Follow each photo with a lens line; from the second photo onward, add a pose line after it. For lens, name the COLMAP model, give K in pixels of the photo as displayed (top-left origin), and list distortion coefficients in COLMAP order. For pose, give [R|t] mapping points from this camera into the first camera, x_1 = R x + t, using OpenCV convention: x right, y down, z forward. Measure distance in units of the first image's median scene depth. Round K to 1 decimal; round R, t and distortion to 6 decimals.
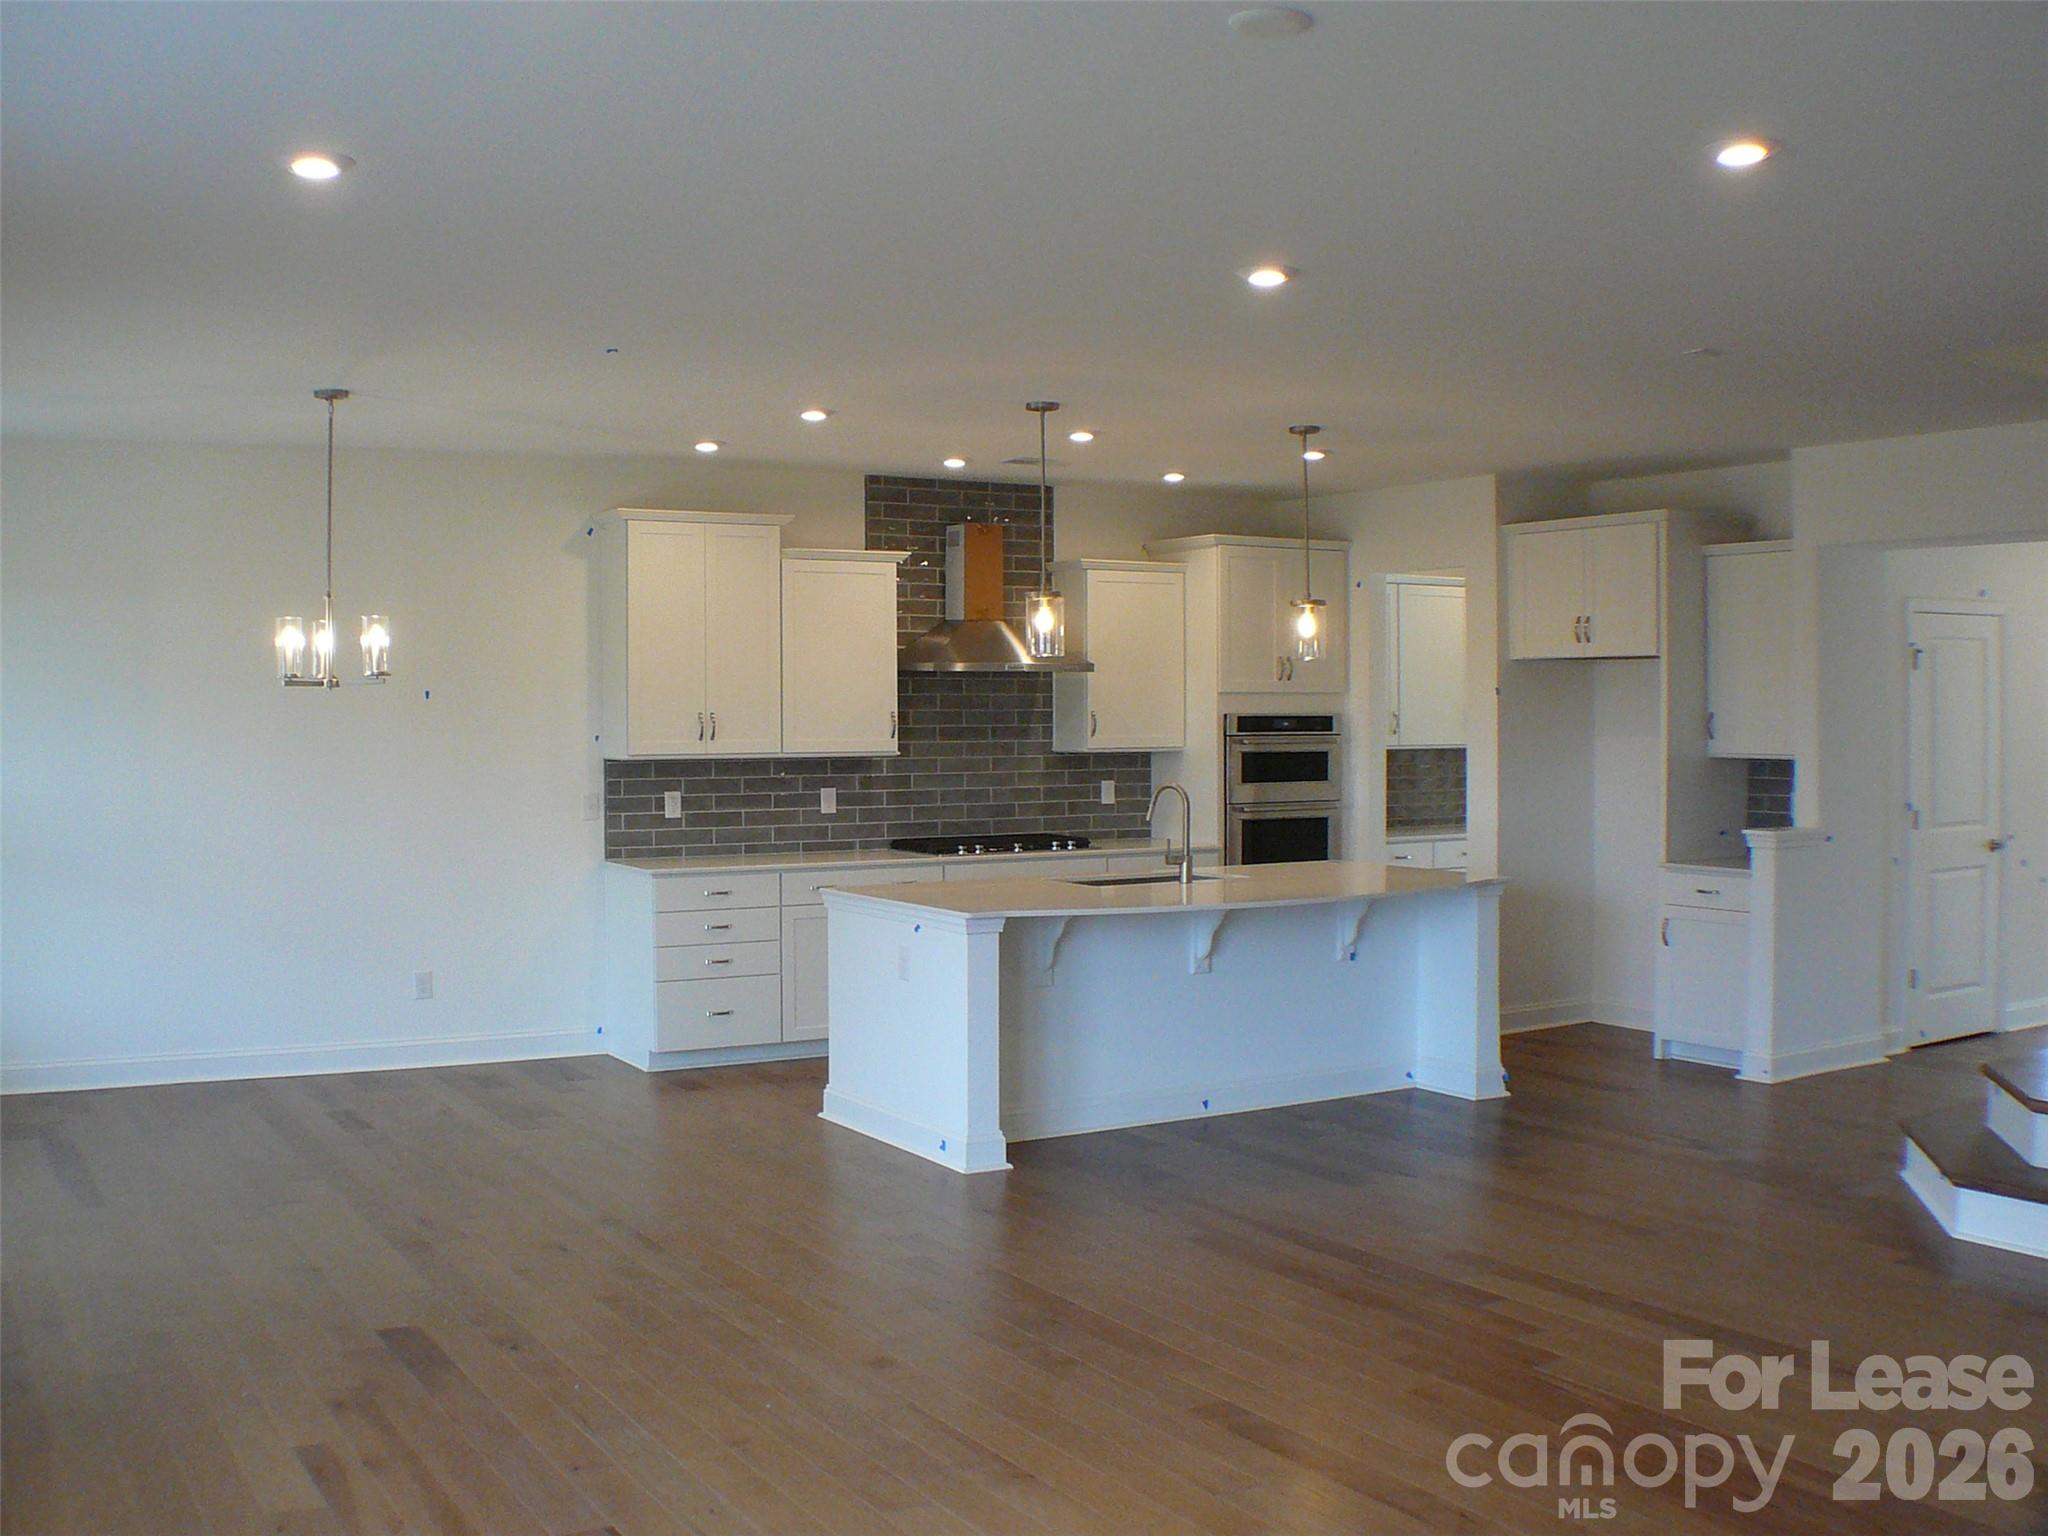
lens RADIAL K [[2086.0, 0, 1024.0], [0, 2086.0, 768.0], [0, 0, 1]] dist [-0.225076, 0.012847]
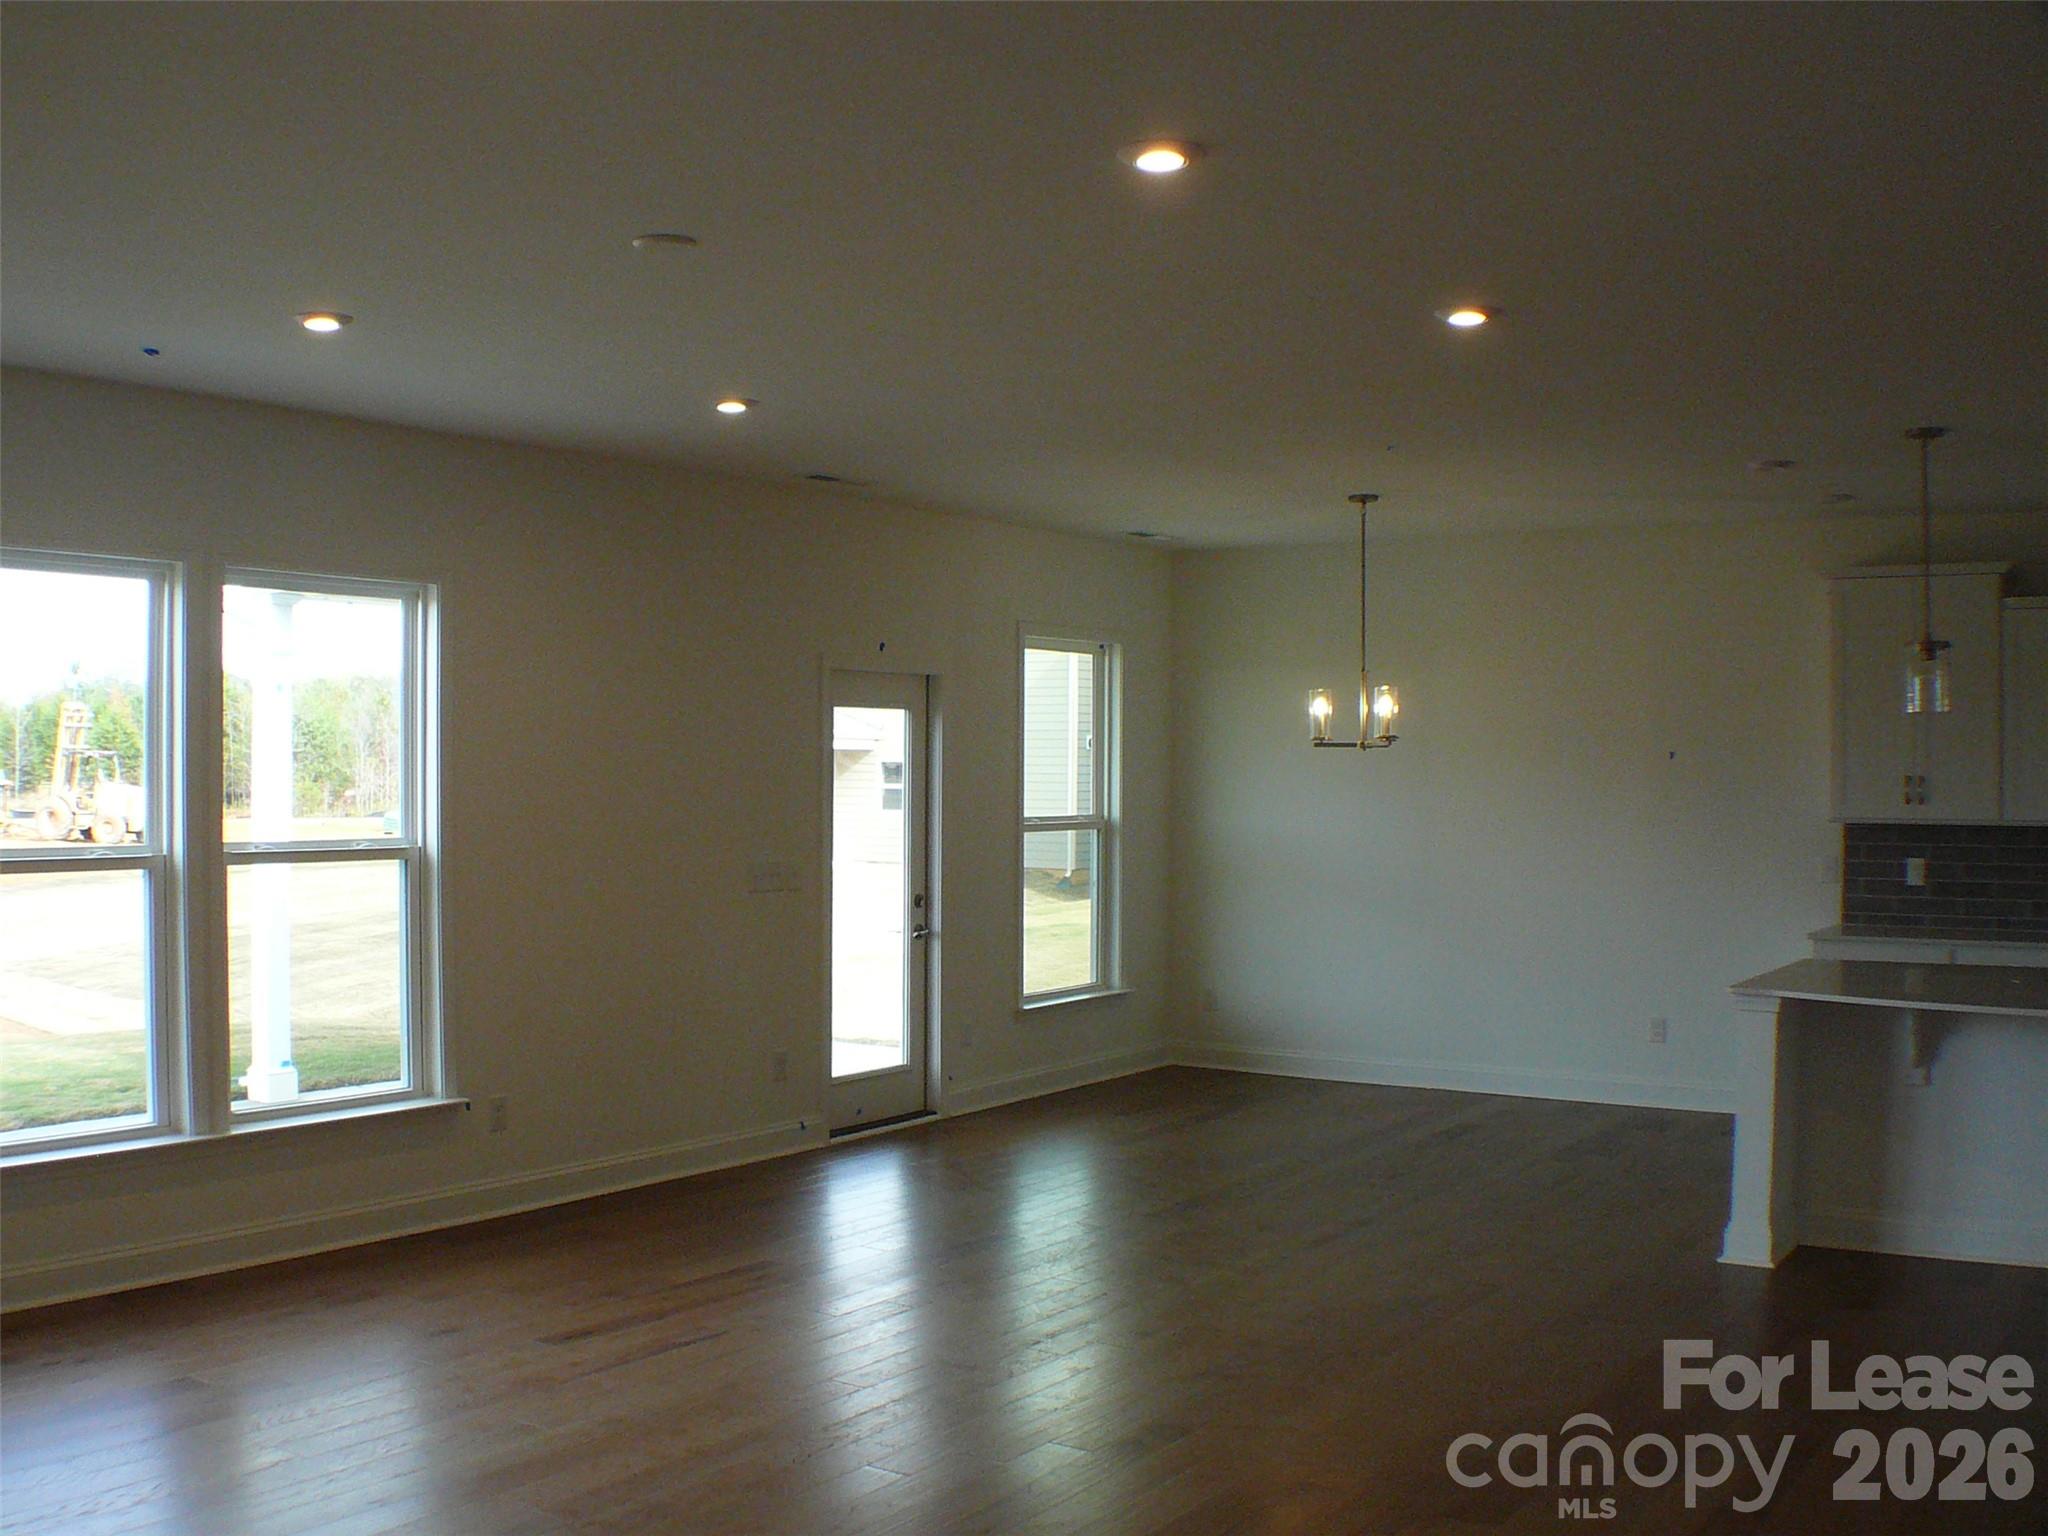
lens RADIAL K [[2086.0, 0, 1024.0], [0, 2086.0, 768.0], [0, 0, 1]] dist [-0.225076, 0.012847]
pose [[0.425097, 0.006583, -0.905124, 0.519672], [-0.033977, 0.999385, -0.008690, -0.008746], [0.904510, 0.034448, 0.425059, 0.246512]]
